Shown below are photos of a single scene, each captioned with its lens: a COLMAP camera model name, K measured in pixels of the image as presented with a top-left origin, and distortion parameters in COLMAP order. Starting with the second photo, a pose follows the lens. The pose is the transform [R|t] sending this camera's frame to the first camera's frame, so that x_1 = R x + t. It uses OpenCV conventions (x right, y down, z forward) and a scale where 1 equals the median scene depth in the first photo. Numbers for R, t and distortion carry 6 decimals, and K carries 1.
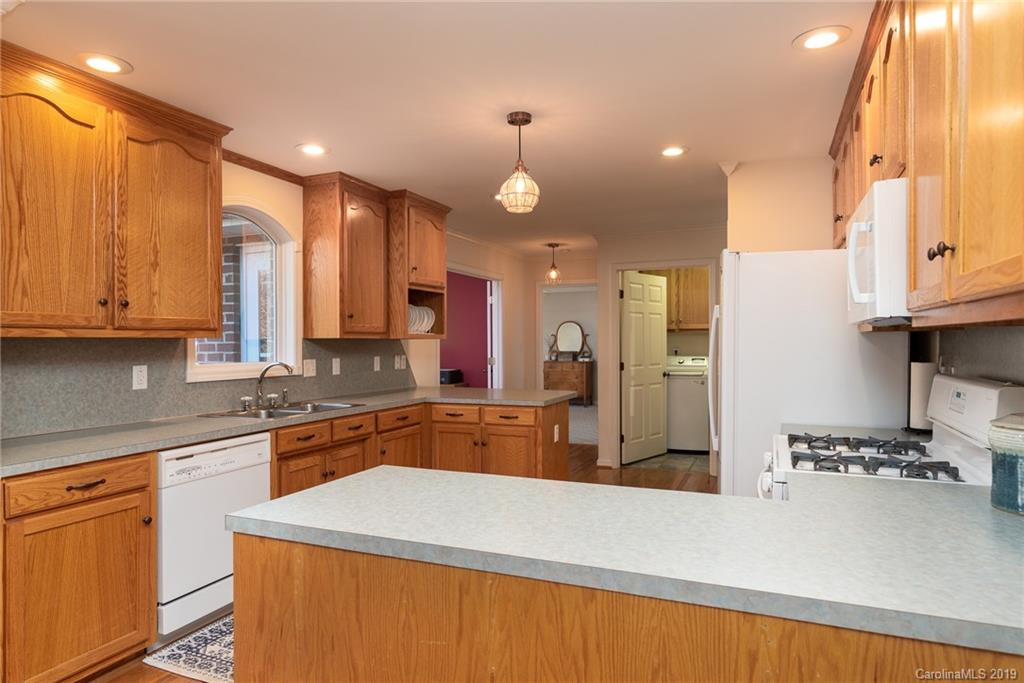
lens RADIAL K [[623.2, 0, 508.1], [0, 623.2, 342.8], [0, 0, 1]] dist [0.007683, -0.001552]
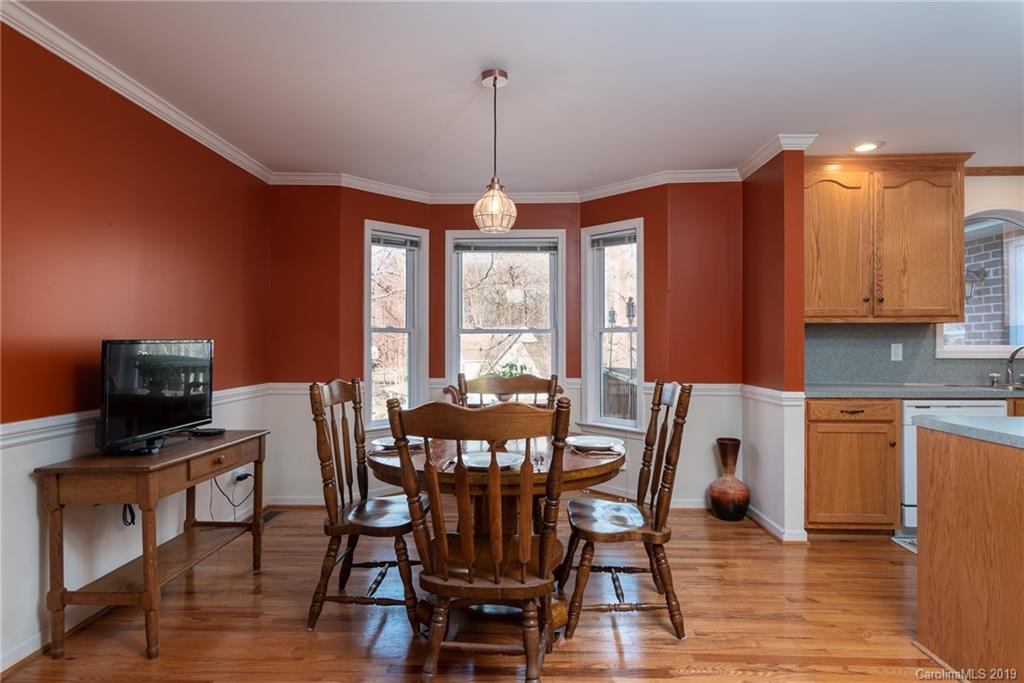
lens RADIAL K [[572.0, 0, 517.0], [0, 572.0, 342.3], [0, 0, 1]] dist [0.011679, -0.003923]
pose [[0.388079, 0.001821, -0.921624, 0.312637], [-0.000440, 0.999998, 0.001791, 0.036968], [0.921626, -0.000290, 0.388079, -0.331730]]
